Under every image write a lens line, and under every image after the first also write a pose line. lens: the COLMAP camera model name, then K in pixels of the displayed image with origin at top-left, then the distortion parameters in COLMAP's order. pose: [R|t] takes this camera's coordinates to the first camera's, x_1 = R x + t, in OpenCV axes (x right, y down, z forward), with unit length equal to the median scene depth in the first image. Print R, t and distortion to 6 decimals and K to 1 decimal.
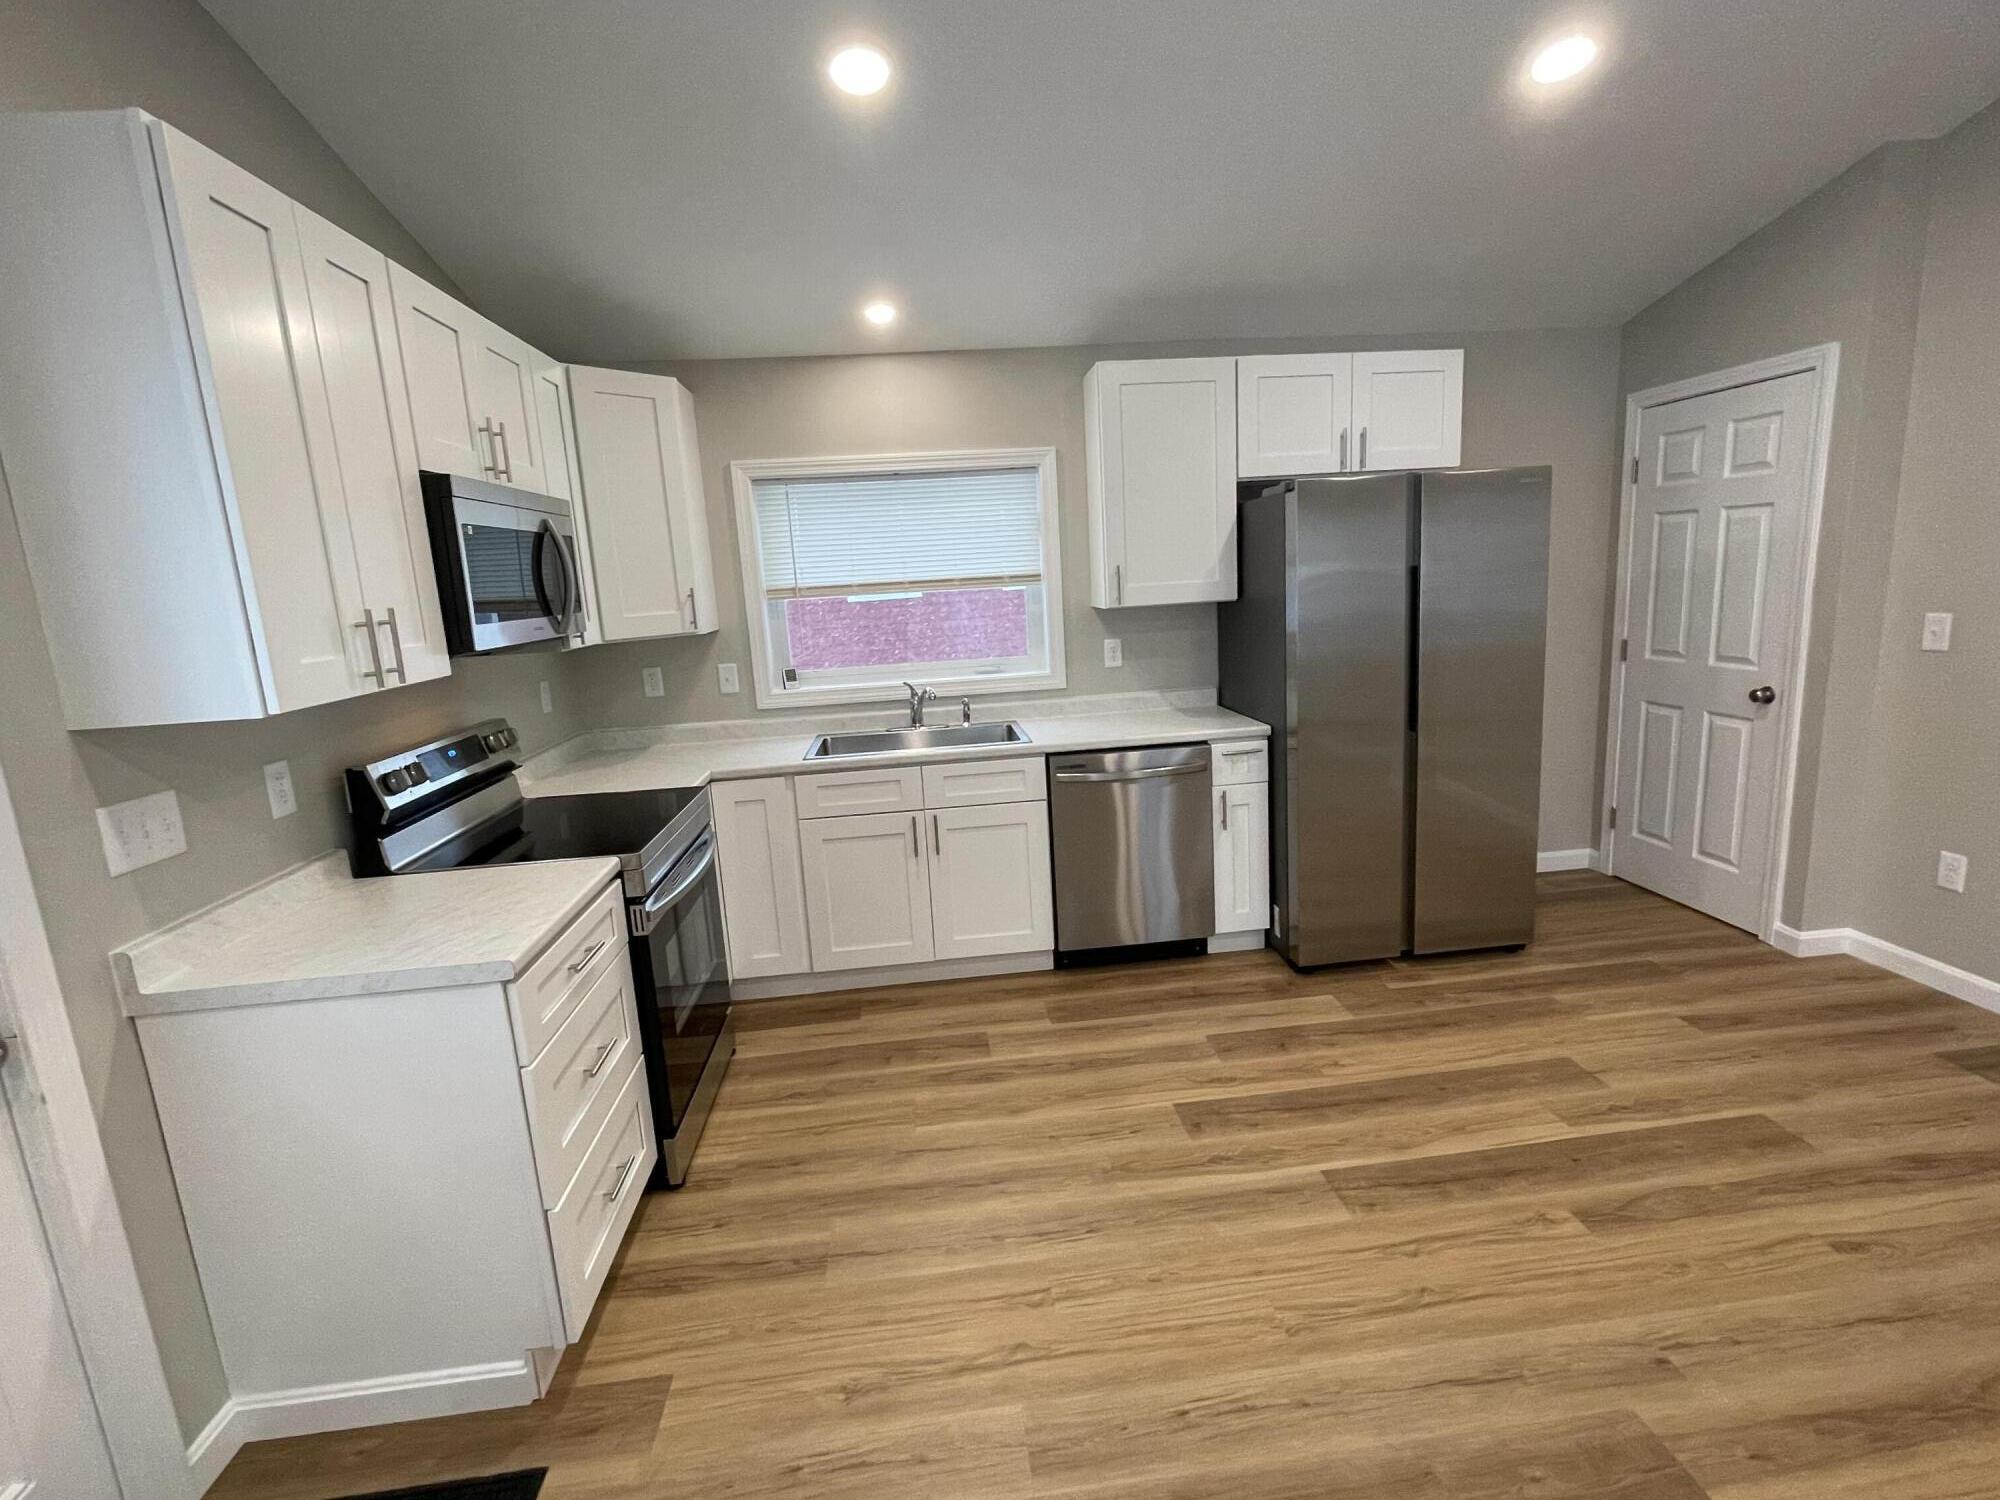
lens RADIAL K [[932.8, 0, 1006.7], [0, 932.8, 747.8], [0, 0, 1]] dist [0.000830, 0.001542]
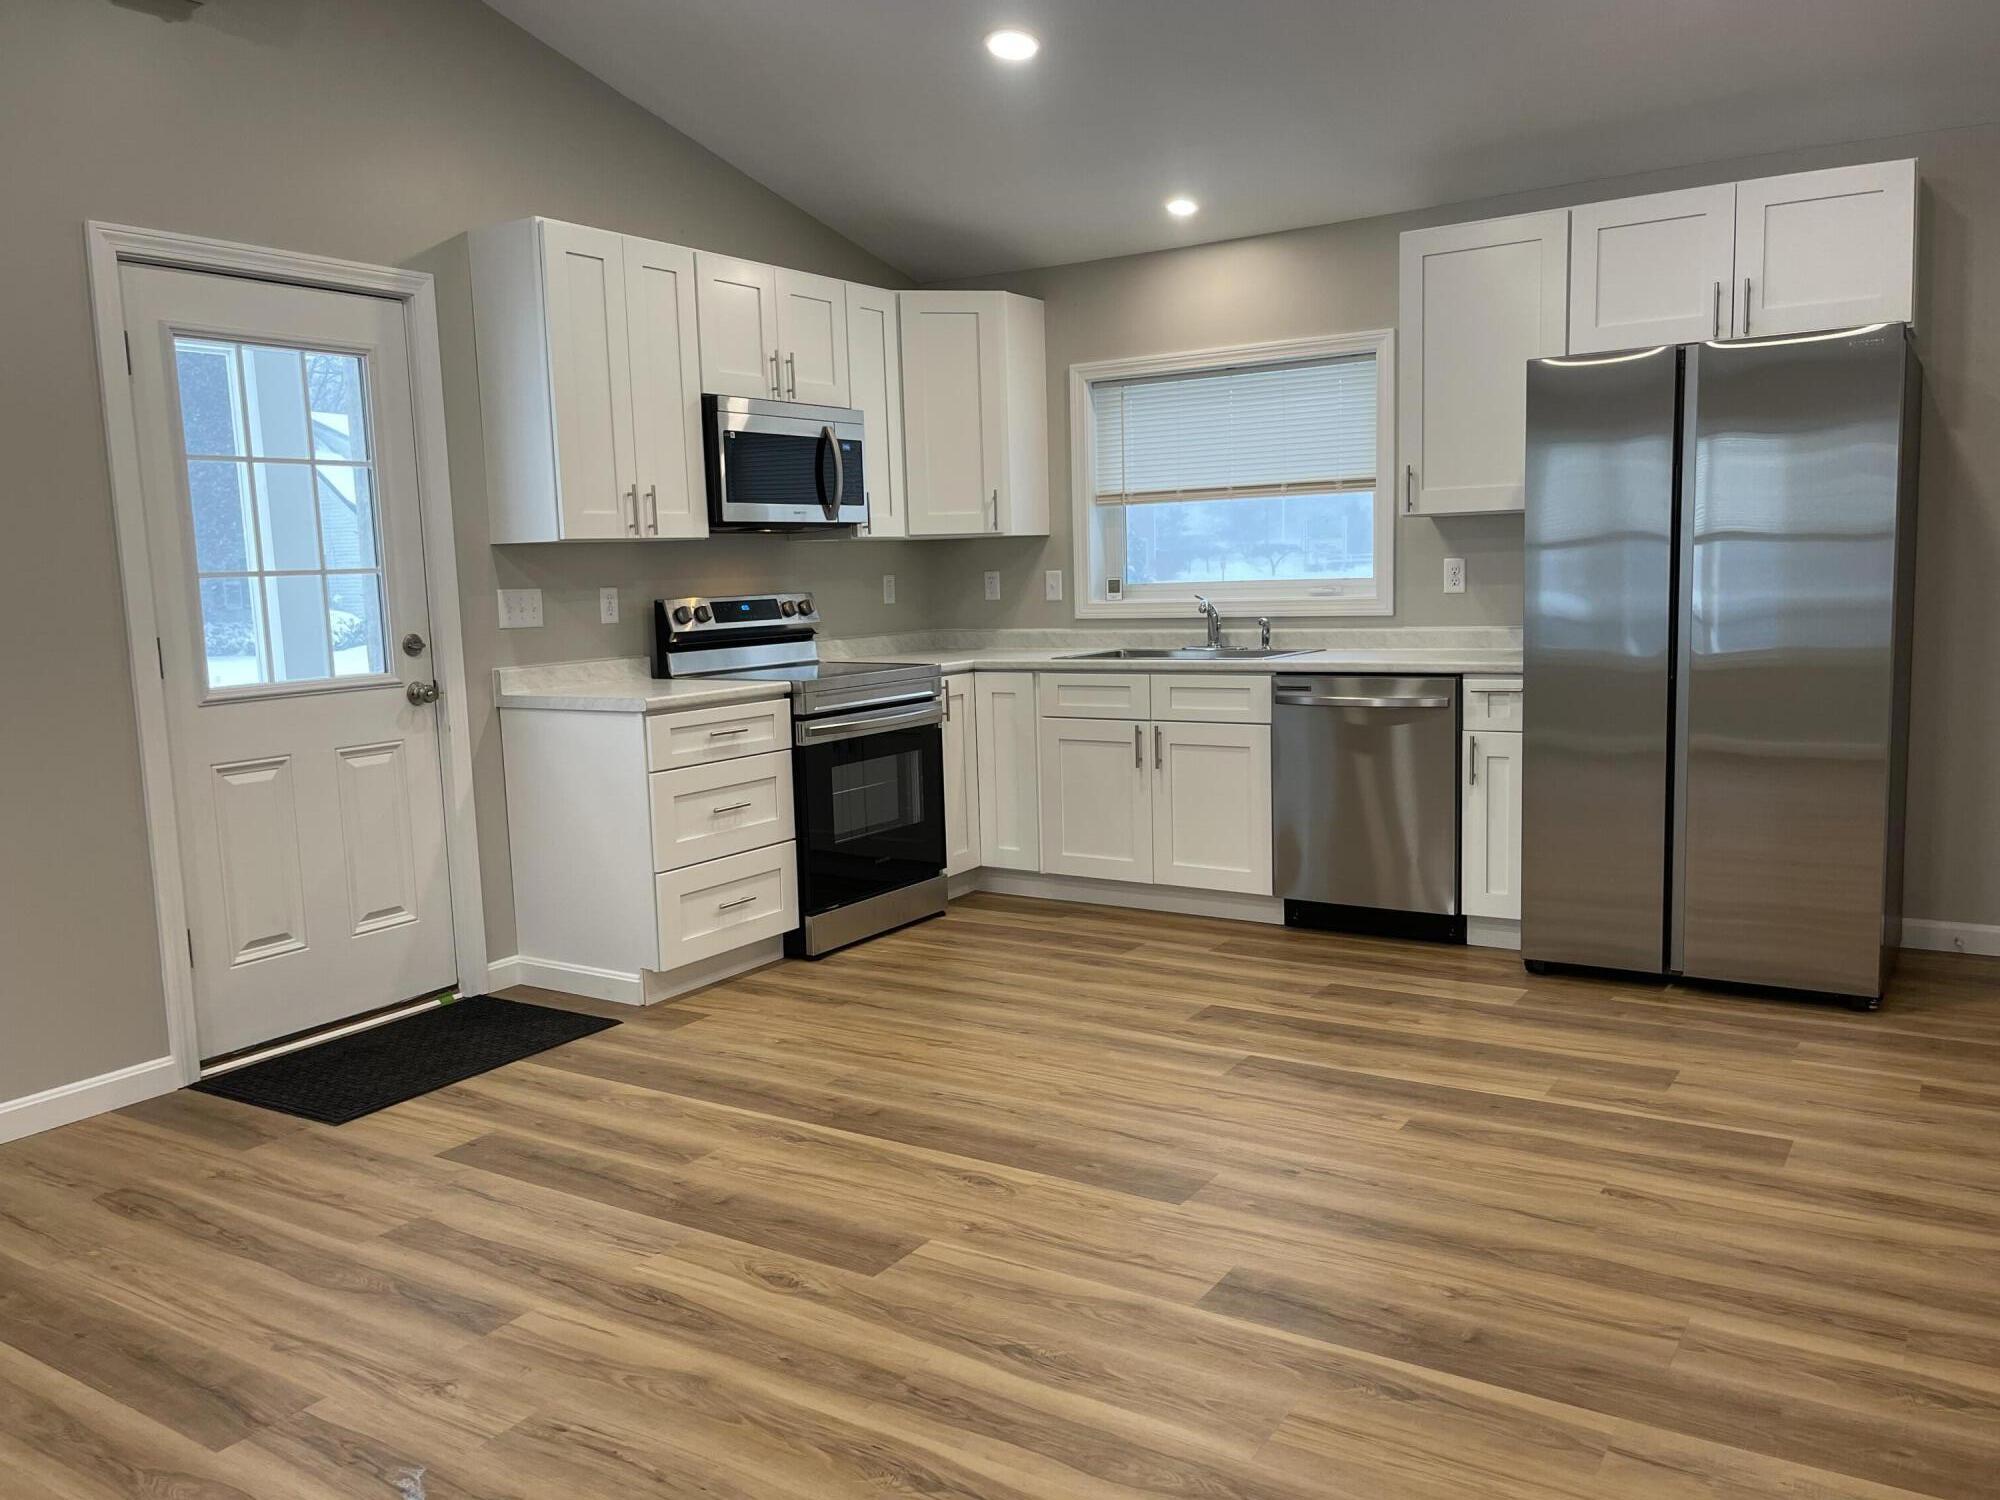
lens RADIAL K [[1554.4, 0, 1000.0], [0, 1554.4, 750.0], [0, 0, 1]] dist [0.153089, -0.273294]
pose [[0.776530, 0.107568, -0.620830, 0.789685], [-0.128891, 0.991602, 0.010593, 0.099685], [0.616756, 0.071794, 0.783874, -0.356437]]
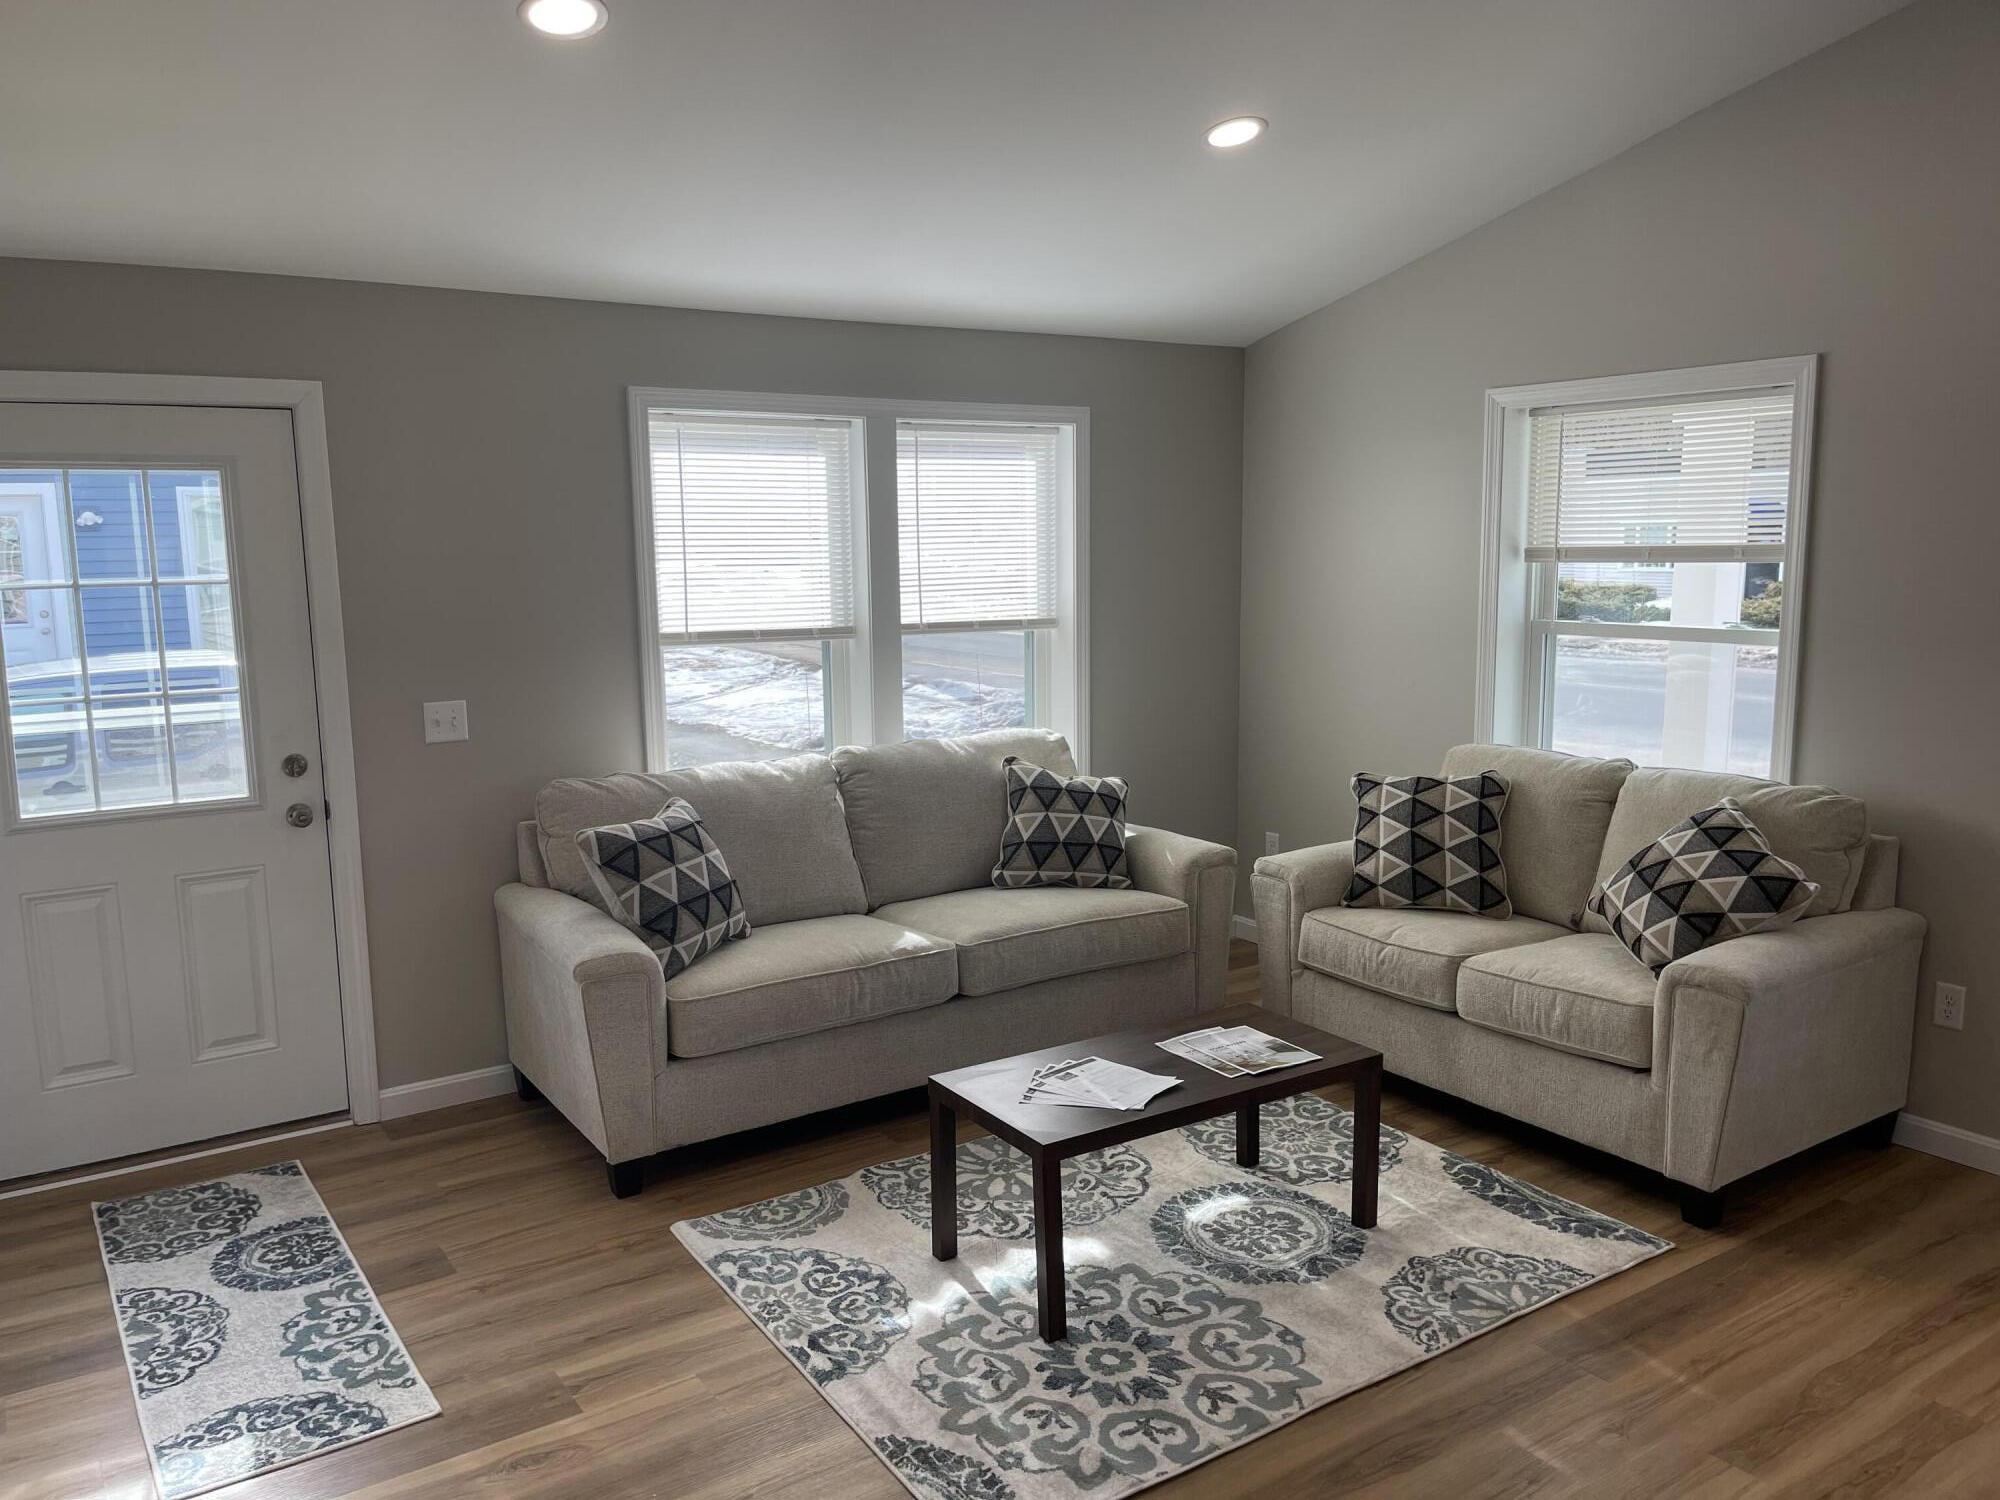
lens RADIAL K [[1512.5, 0, 994.5], [0, 1512.5, 759.6], [0, 0, 1]] dist [0.064778, -0.060387]
pose [[-0.880217, 0.138227, -0.453995, 0.803997], [-0.025704, 0.941351, 0.336447, -0.197268], [0.473875, 0.307816, -0.825040, 0.507904]]
